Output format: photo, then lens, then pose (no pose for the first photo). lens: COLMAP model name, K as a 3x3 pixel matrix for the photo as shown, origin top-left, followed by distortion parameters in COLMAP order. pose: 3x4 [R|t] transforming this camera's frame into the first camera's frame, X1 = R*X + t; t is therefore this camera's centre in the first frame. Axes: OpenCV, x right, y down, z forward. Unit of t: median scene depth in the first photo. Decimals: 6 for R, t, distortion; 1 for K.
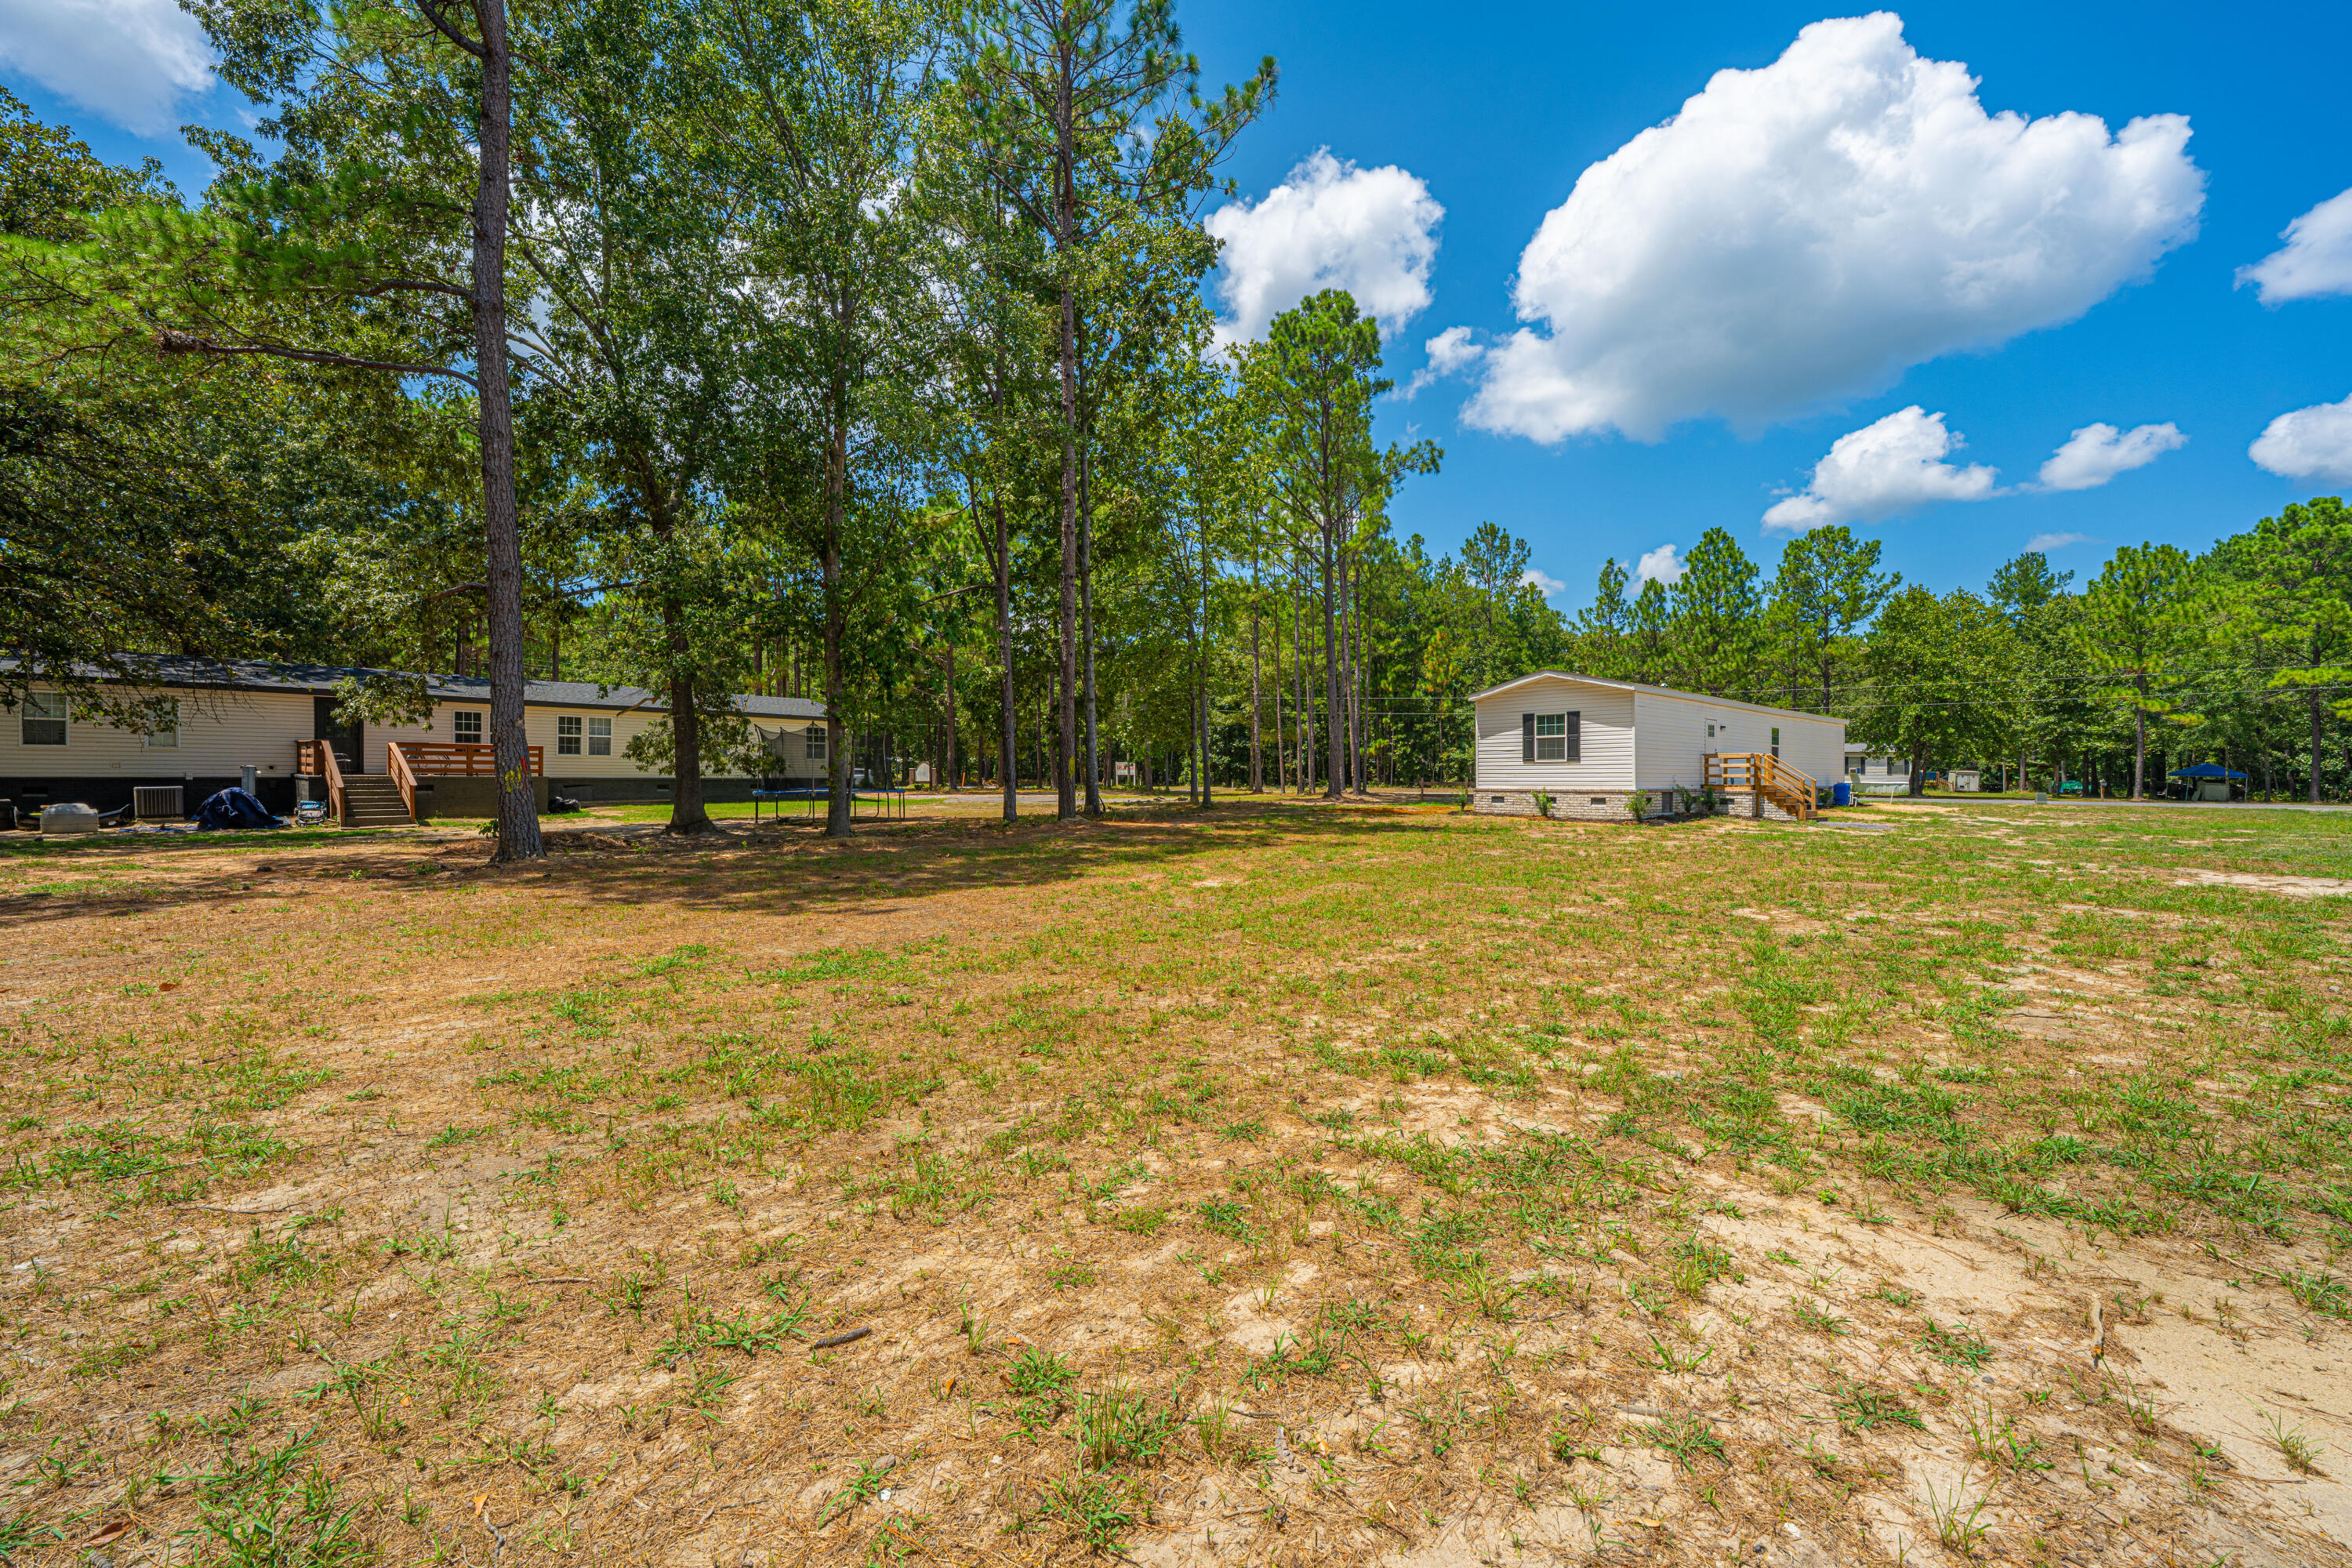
lens RADIAL K [[943.1, 0, 1241.9], [0, 943.1, 783.7], [0, 0, 1]] dist [0.046862, -0.010317]
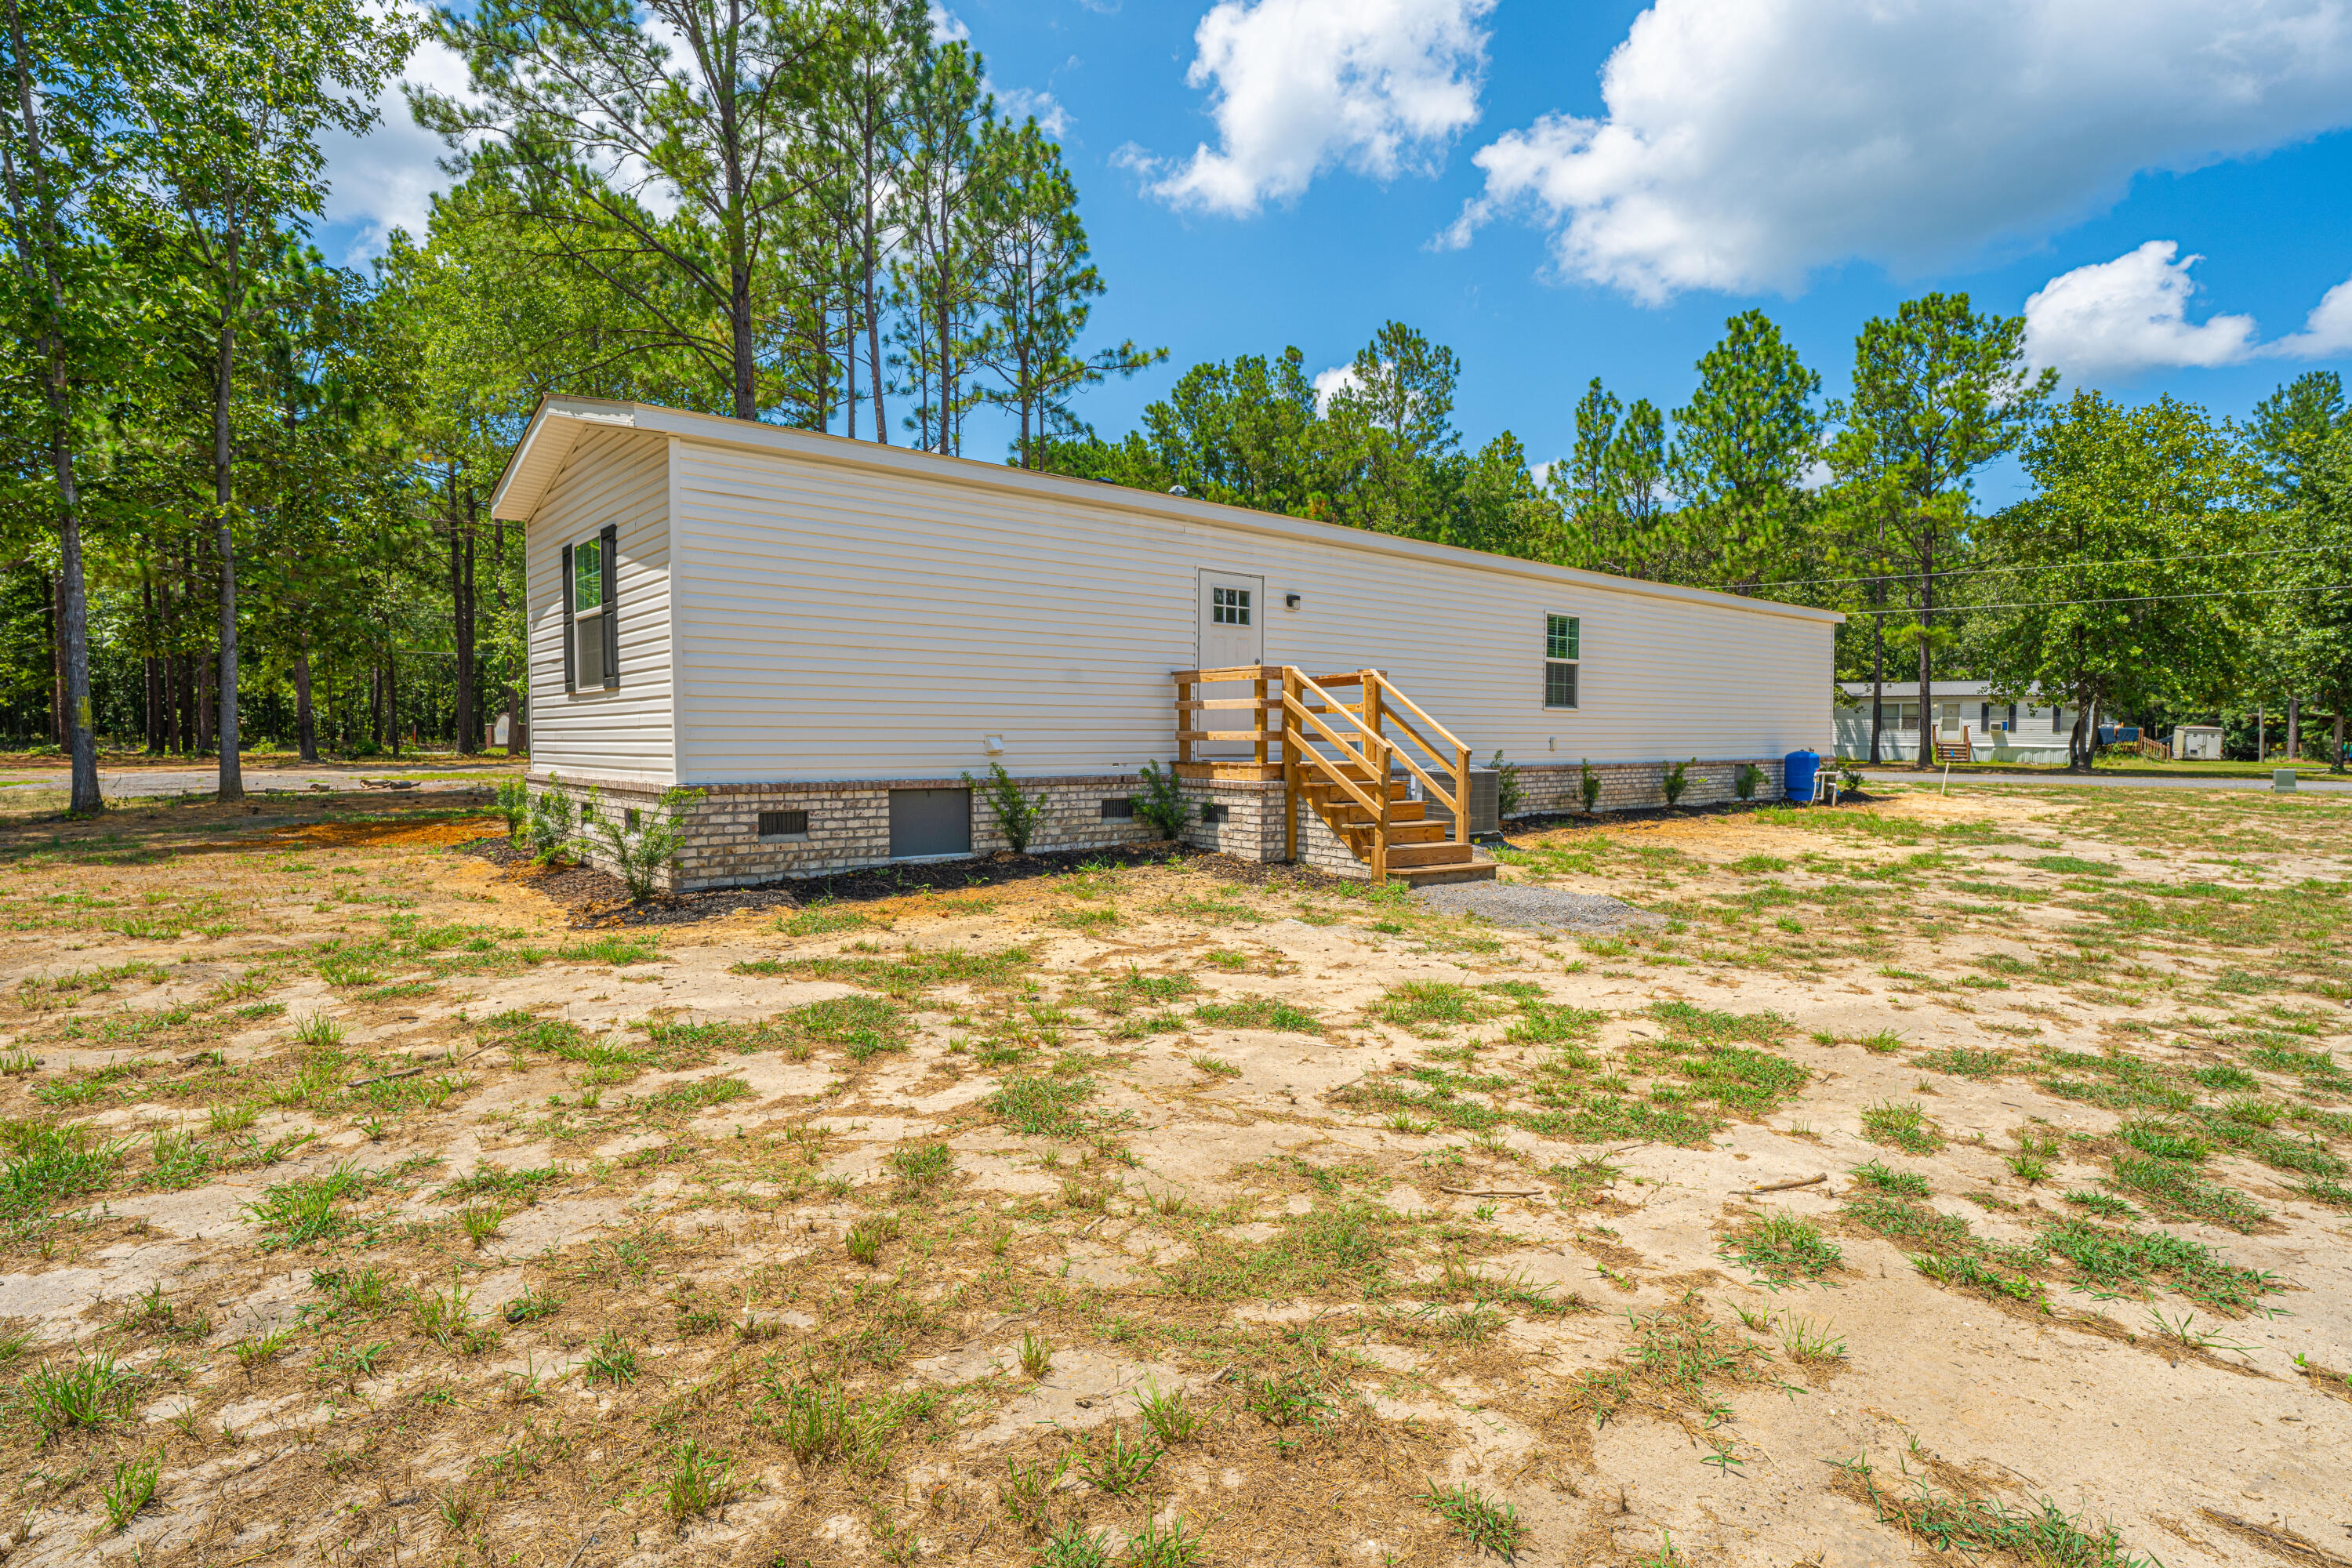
lens RADIAL K [[1198.4, 0, 1176.0], [0, 1198.4, 784.0], [0, 0, 1]] dist [-0.003043, 0.000893]
pose [[0.996438, 0.002225, -0.084303, 0.236930], [0.000499, 0.999479, 0.032286, -0.002266], [0.084331, -0.032213, 0.995917, 0.262142]]
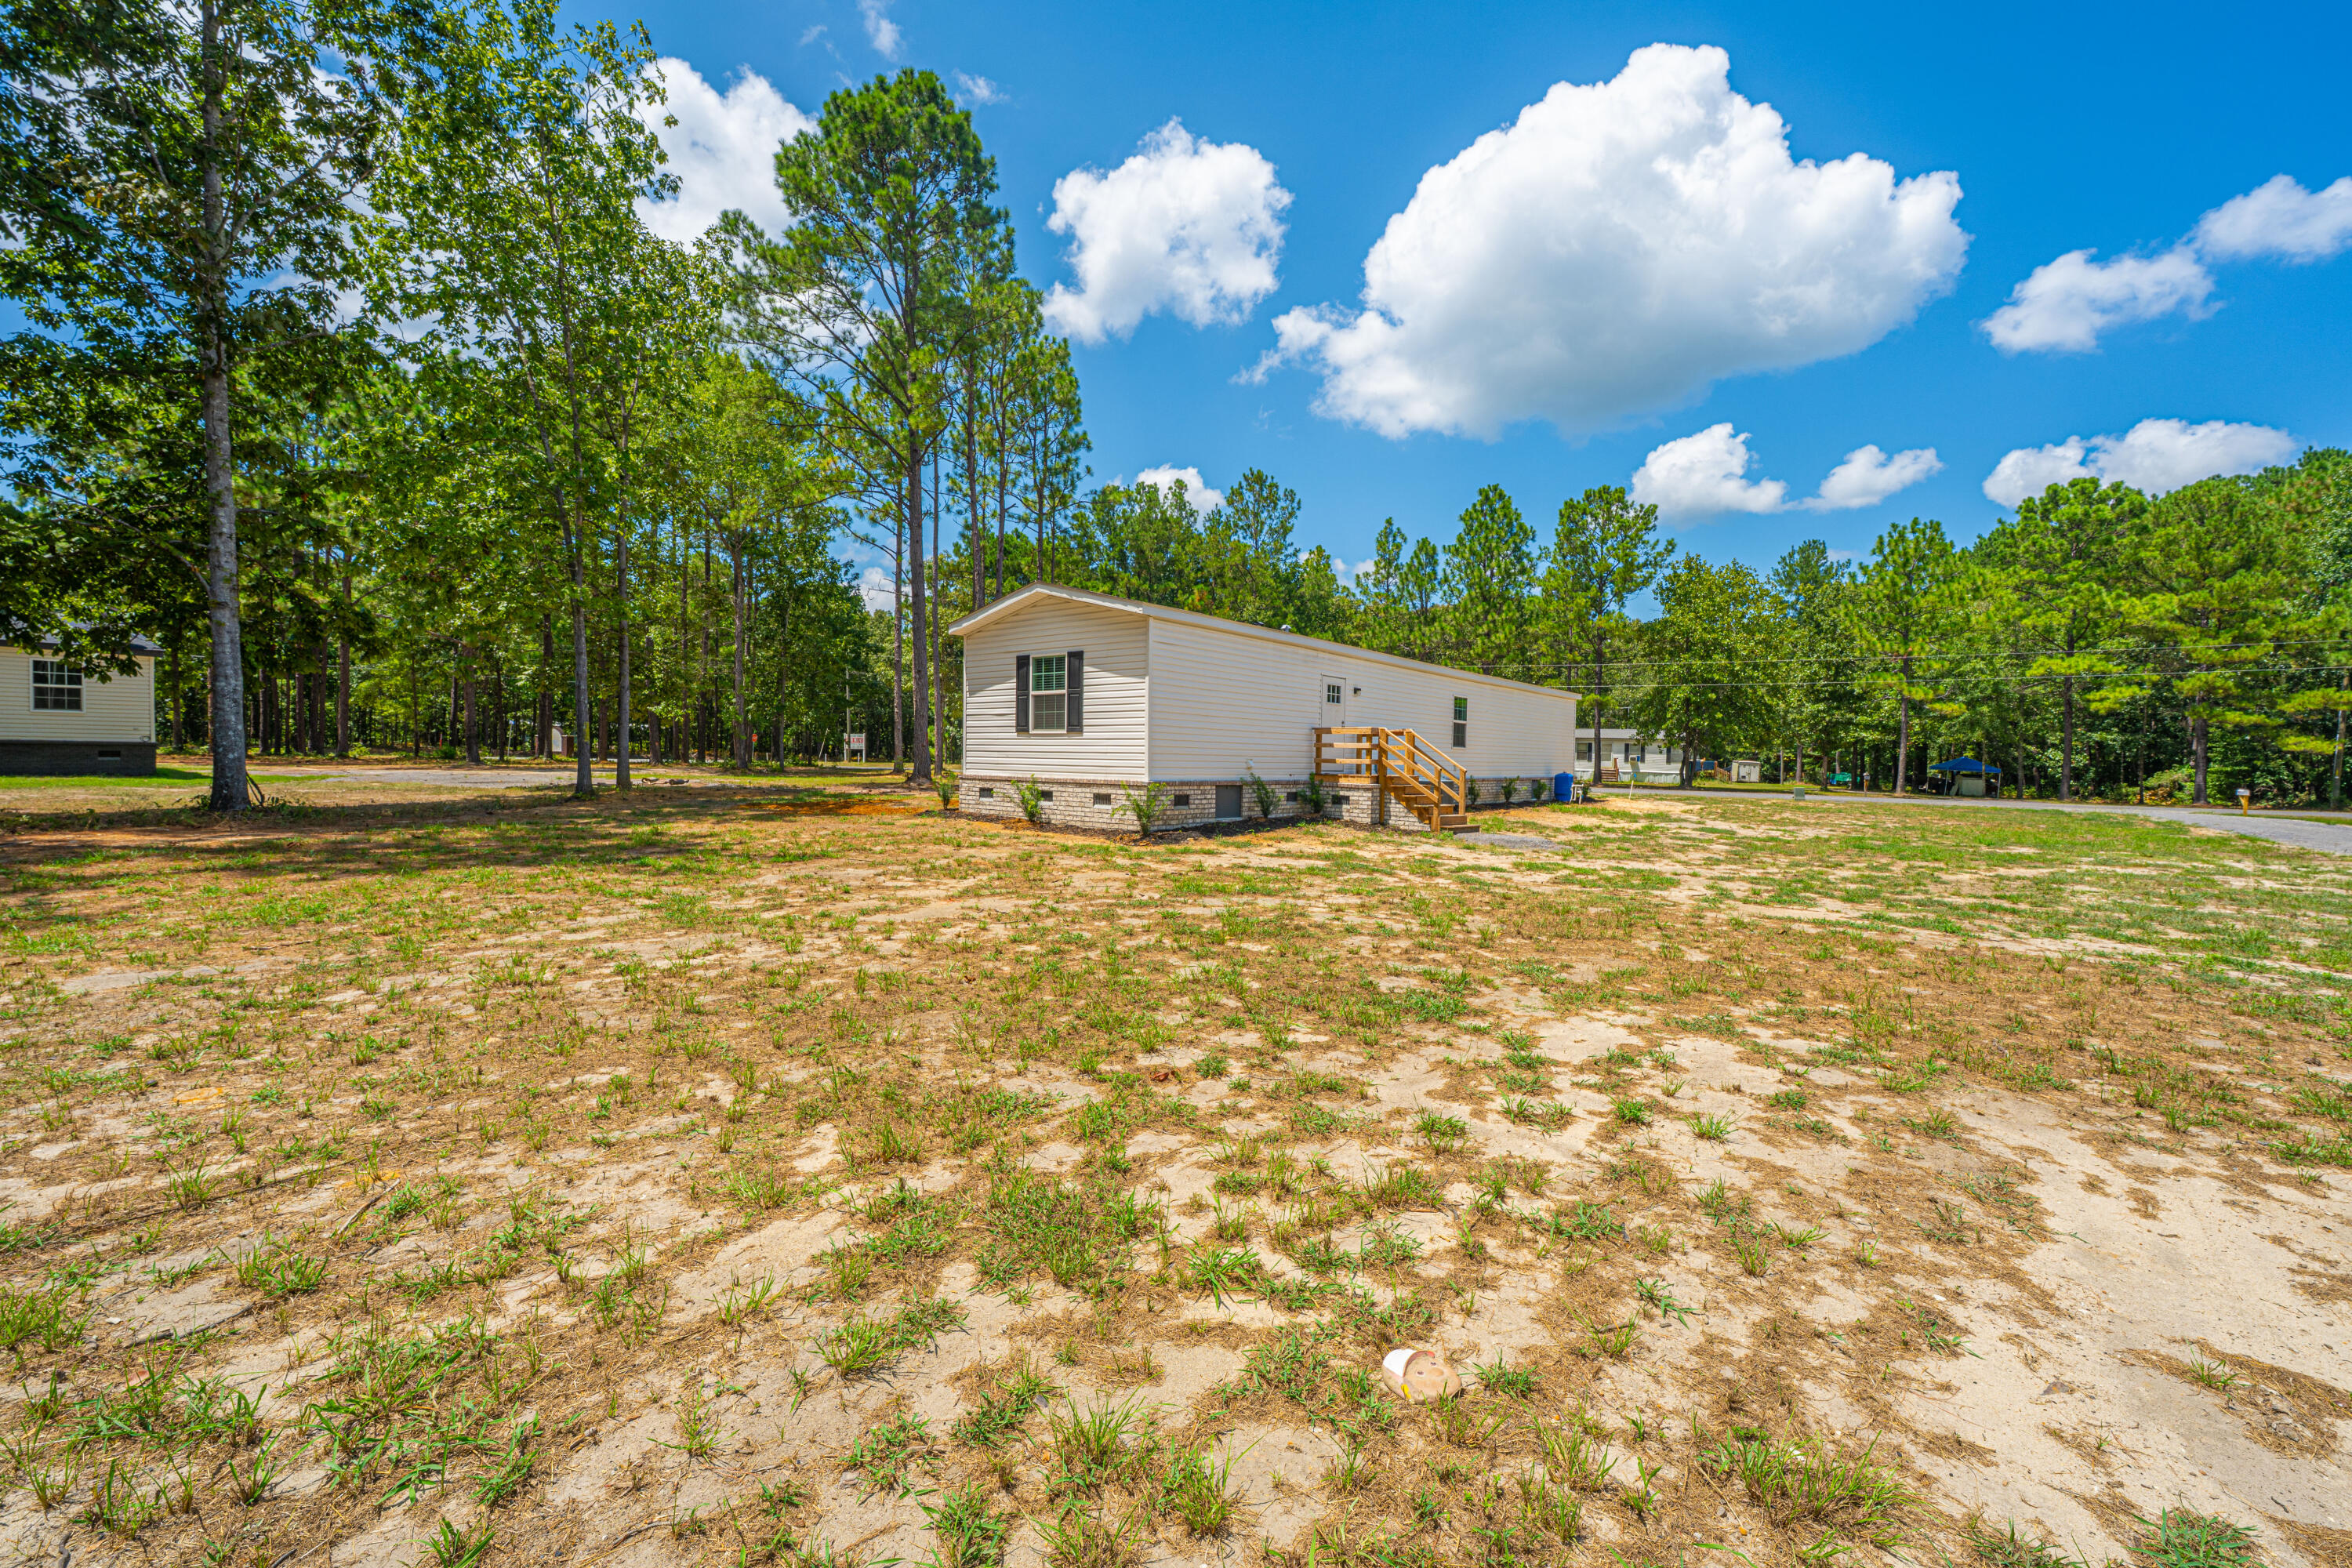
lens RADIAL K [[938.5, 0, 1191.2], [0, 938.5, 783.9], [0, 0, 1]] dist [0.000040, 0.000165]
pose [[0.995439, 0.014457, 0.094299, 0.154010], [-0.016589, 0.999623, 0.021872, -0.002228], [-0.093947, -0.023336, 0.995304, 0.163315]]
